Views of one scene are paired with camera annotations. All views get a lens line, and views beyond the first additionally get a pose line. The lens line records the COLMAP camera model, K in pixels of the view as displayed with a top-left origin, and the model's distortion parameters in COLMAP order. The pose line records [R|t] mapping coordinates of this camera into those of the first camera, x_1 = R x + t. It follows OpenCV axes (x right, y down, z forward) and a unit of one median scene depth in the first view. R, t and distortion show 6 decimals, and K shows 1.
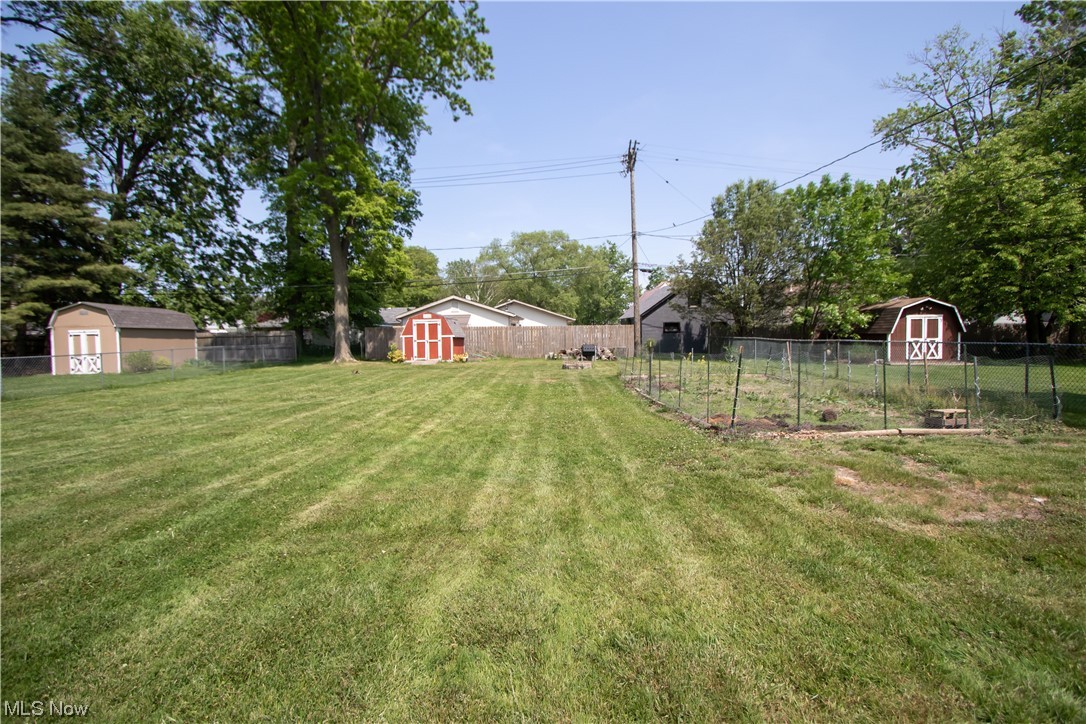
lens RADIAL K [[514.4, 0, 544.2], [0, 514.4, 348.5], [0, 0, 1]] dist [-0.003389, 0.000205]
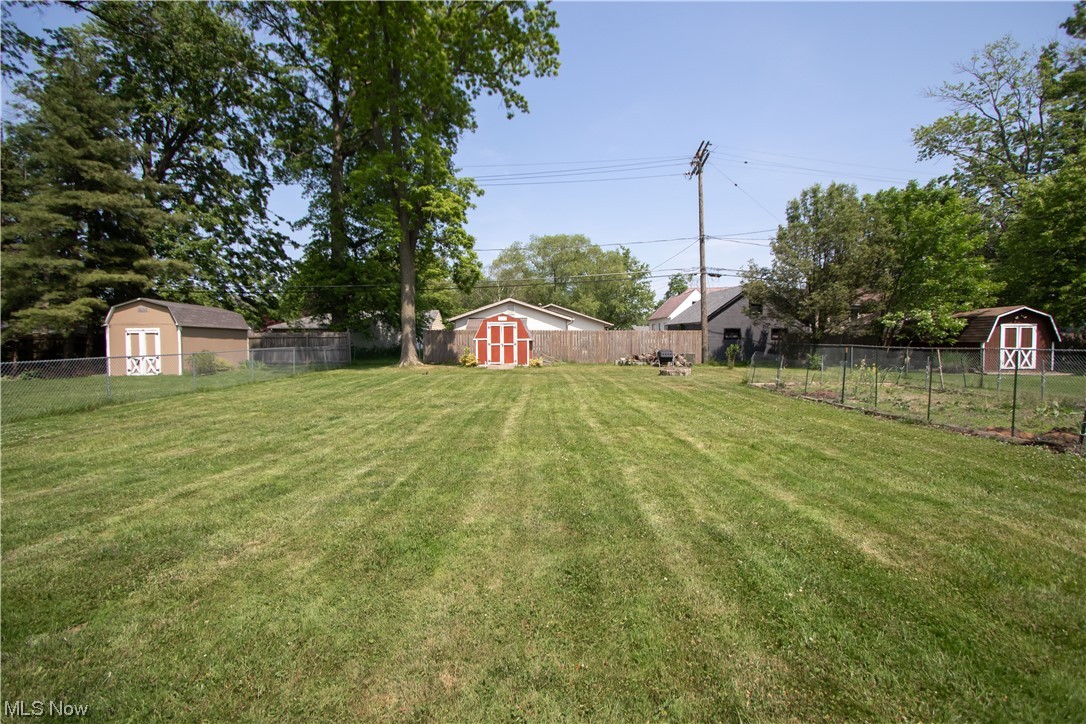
lens RADIAL K [[511.5, 0, 539.2], [0, 511.5, 351.0], [0, 0, 1]] dist [-0.001732, -0.000306]
pose [[0.999612, 0.011784, 0.025248, -0.154789], [-0.011661, 0.999920, -0.004993, 0.001460], [-0.025305, 0.004696, 0.999669, 0.038924]]
